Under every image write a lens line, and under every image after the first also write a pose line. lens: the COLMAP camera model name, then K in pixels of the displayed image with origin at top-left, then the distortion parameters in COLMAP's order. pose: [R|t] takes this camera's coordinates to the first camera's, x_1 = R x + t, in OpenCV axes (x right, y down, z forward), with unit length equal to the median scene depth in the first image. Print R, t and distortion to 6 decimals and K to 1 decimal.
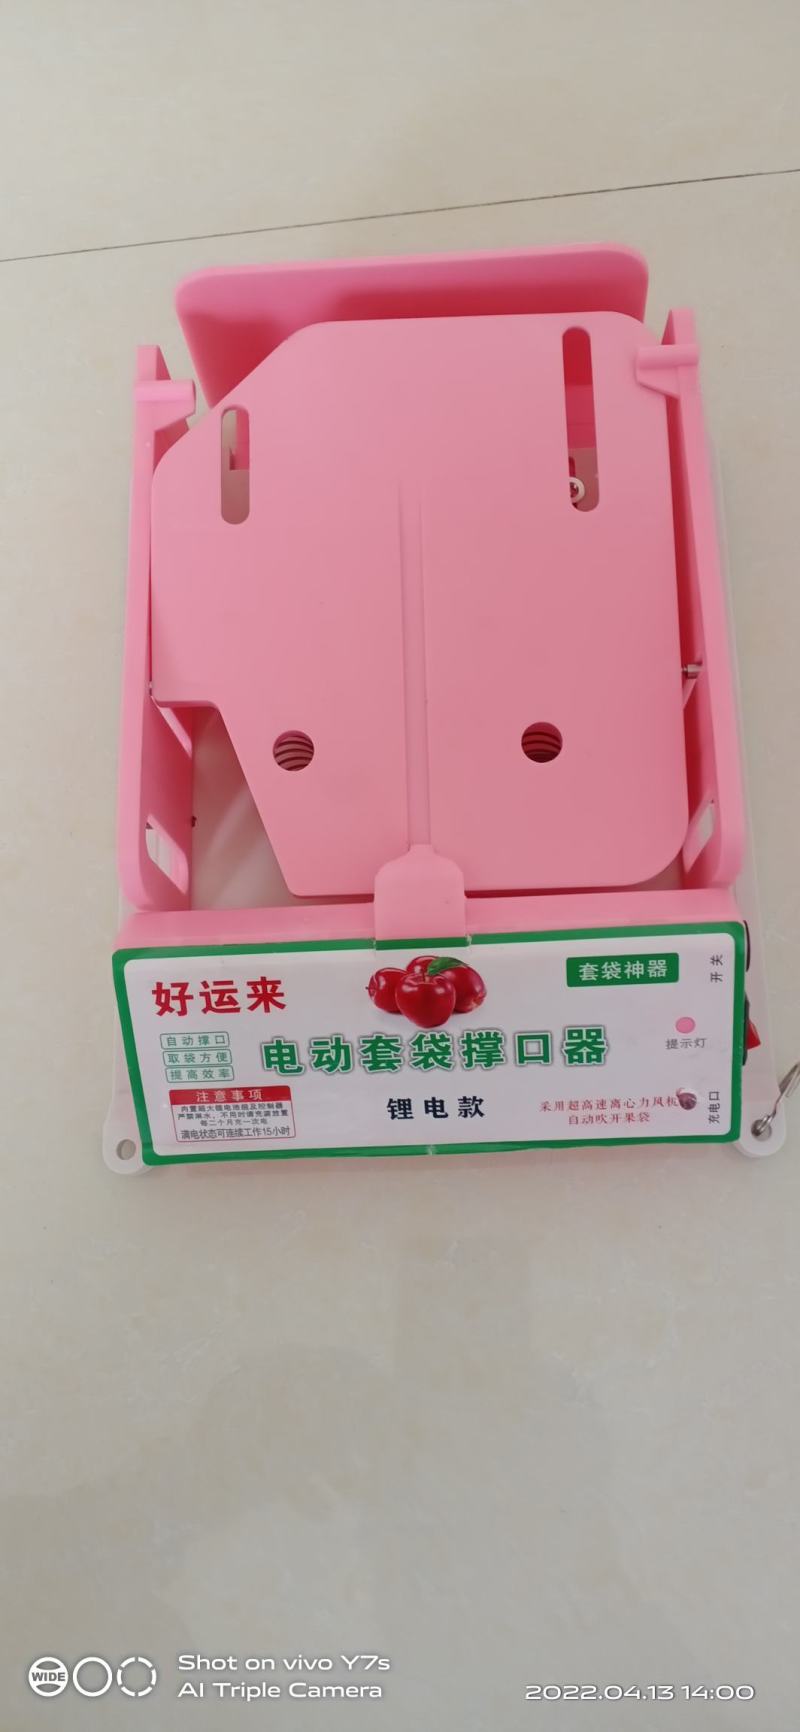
lens RADIAL K [[1364.8, 0, 400.0], [0, 1364.8, 866.0], [0, 0, 1]] dist [0.109061, 0.000081]
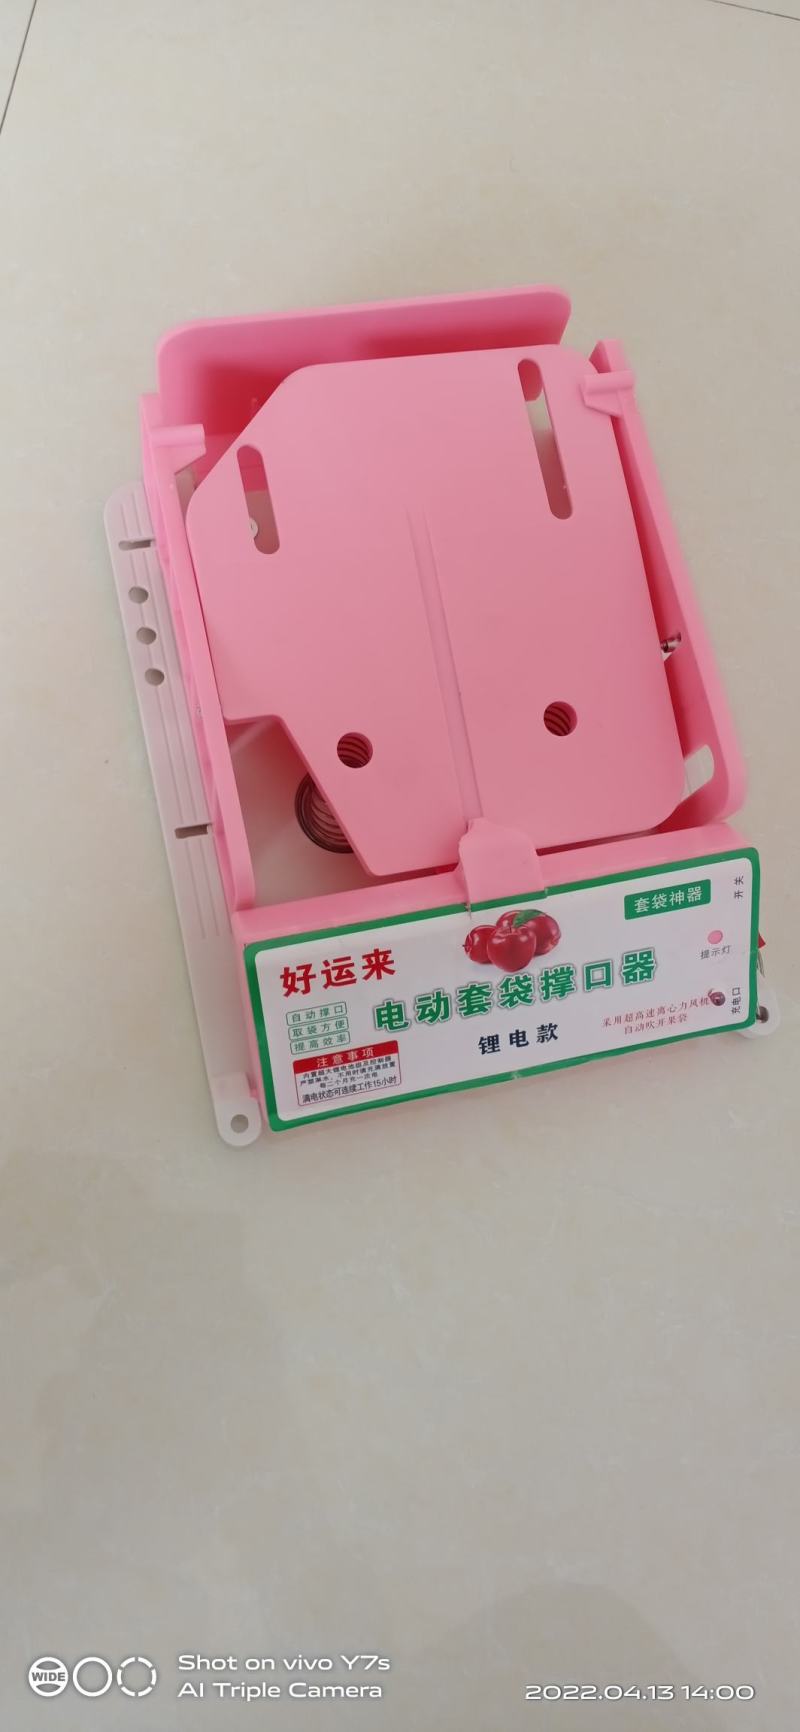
lens RADIAL K [[1364.8, 0, 400.0], [0, 1364.8, 866.0], [0, 0, 1]] dist [0.109061, 0.000081]
pose [[0.962419, -0.132814, 0.236877, -0.336061], [0.126029, 0.991067, 0.043628, -0.034946], [-0.240555, -0.012135, 0.970560, -0.115759]]
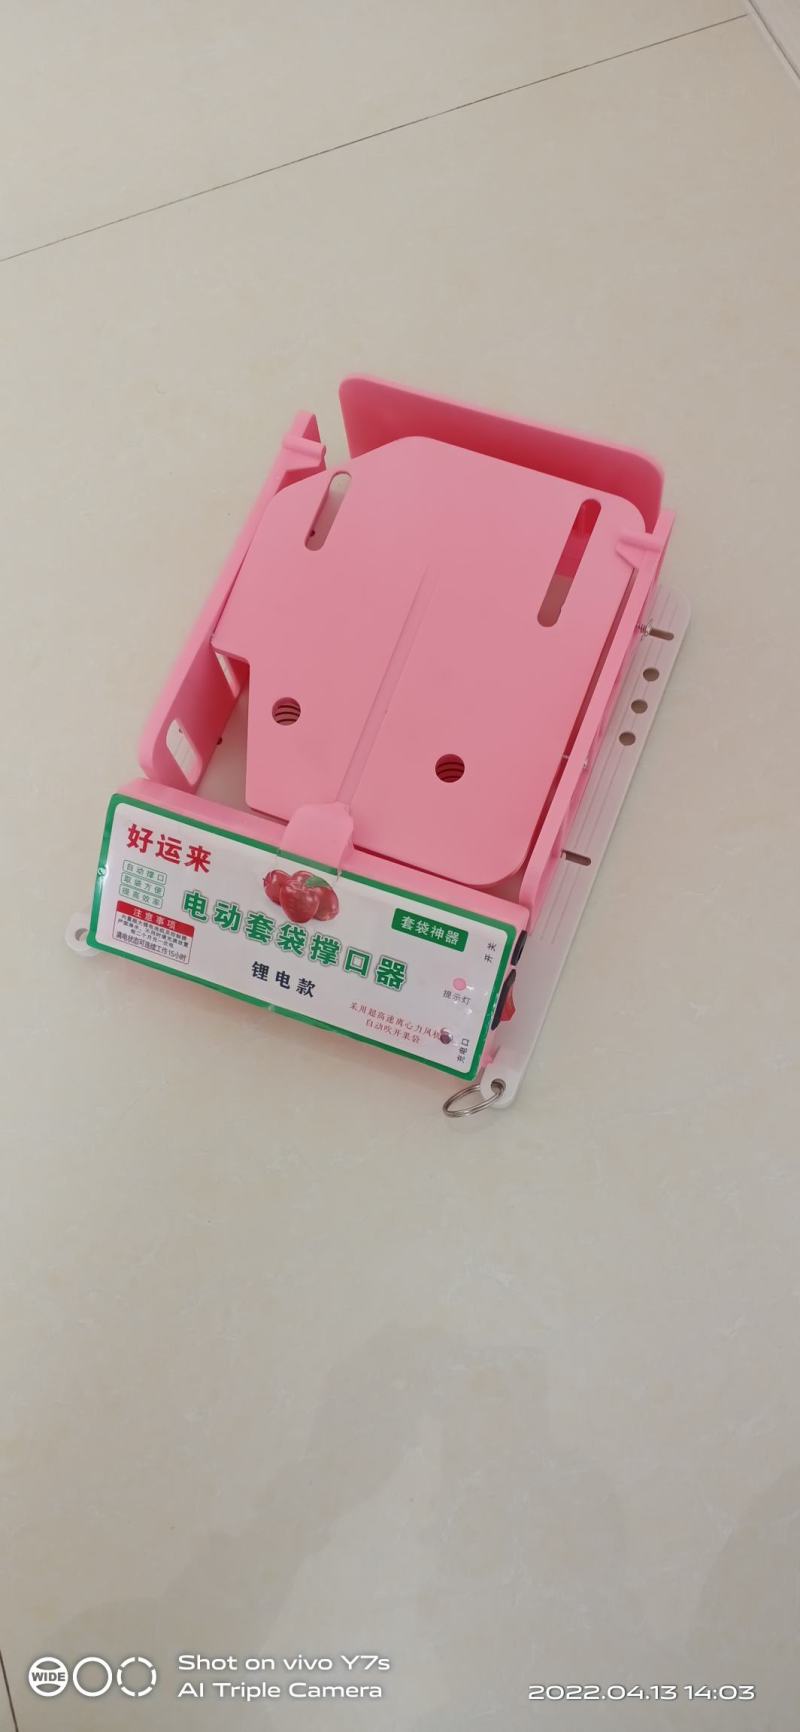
lens RADIAL K [[1364.8, 0, 400.0], [0, 1364.8, 866.0], [0, 0, 1]] dist [0.109061, 0.000081]
pose [[0.925743, 0.359277, -0.117982, 0.267109], [-0.361983, 0.932183, -0.001621, 0.026187], [0.109398, 0.044208, 0.993014, -0.403343]]
